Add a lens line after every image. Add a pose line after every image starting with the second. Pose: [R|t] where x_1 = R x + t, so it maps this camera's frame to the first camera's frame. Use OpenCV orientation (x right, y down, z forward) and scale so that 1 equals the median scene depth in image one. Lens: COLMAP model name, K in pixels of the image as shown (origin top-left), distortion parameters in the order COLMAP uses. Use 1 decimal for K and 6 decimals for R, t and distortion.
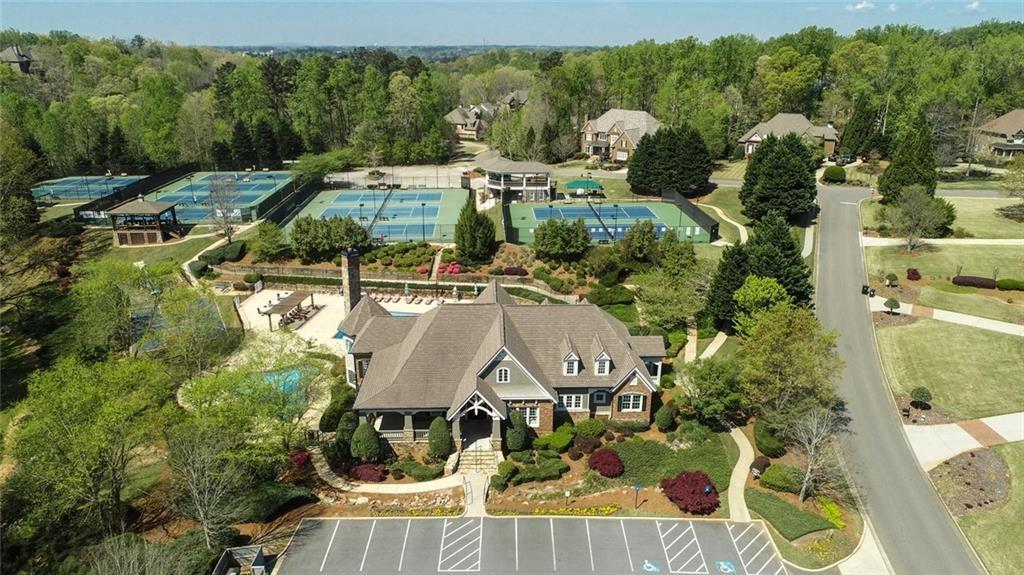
lens RADIAL K [[681.4, 0, 512.0], [0, 681.4, 287.5], [0, 0, 1]] dist [-0.001870, -0.000608]
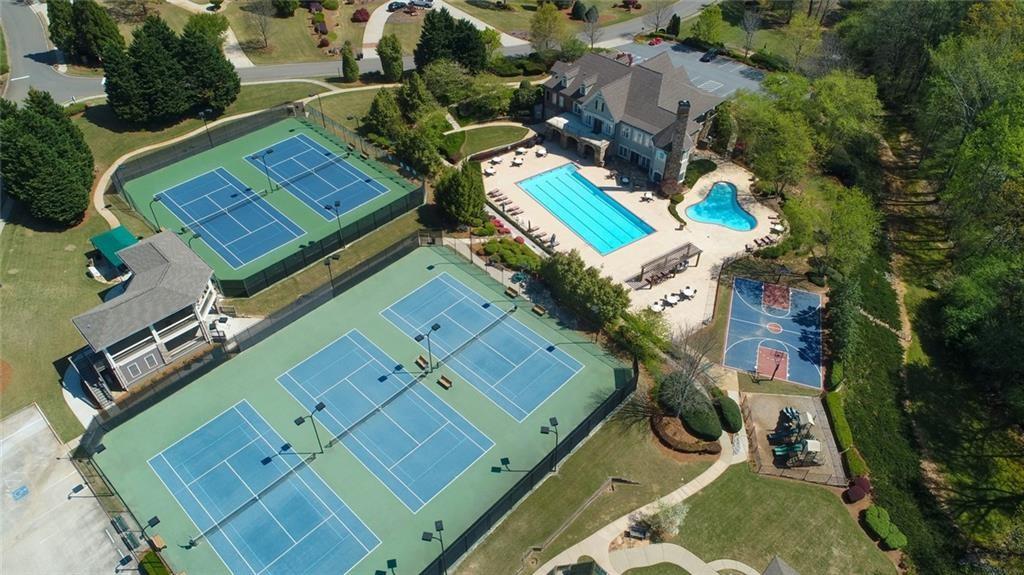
lens RADIAL K [[681.4, 0, 512.0], [0, 681.4, 287.5], [0, 0, 1]] dist [-0.001870, -0.000608]
pose [[-0.687208, -0.497361, 0.529506, -0.637458], [0.239749, 0.532775, 0.811586, -0.735661], [-0.685759, 0.684677, -0.246885, 1.288948]]
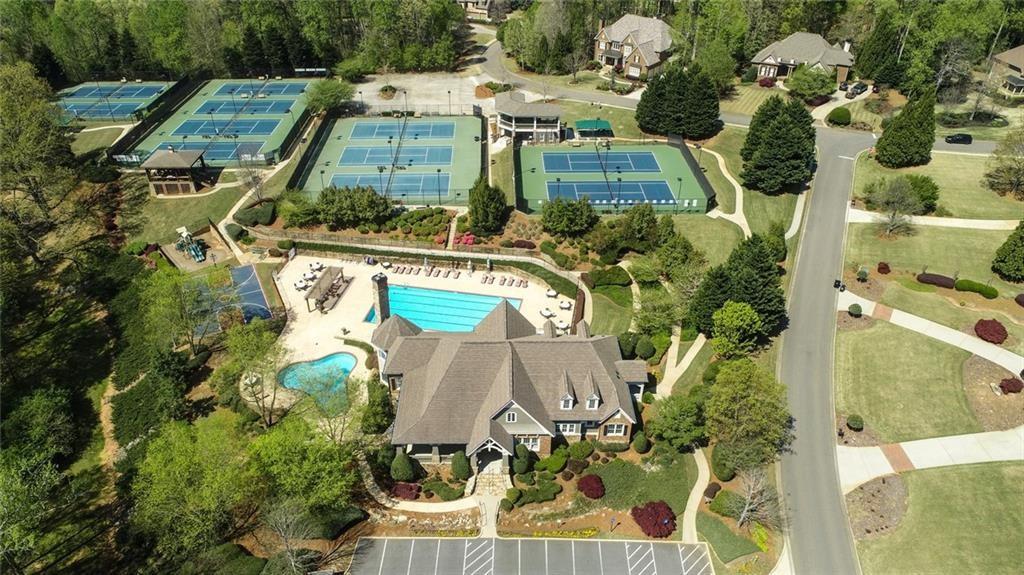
lens RADIAL K [[681.4, 0, 512.0], [0, 681.4, 287.5], [0, 0, 1]] dist [-0.001870, -0.000608]
pose [[0.999801, 0.015537, -0.012538, 0.000095], [-0.011992, 0.969438, 0.245044, -0.227085], [0.015962, -0.244845, 0.969431, -0.080878]]
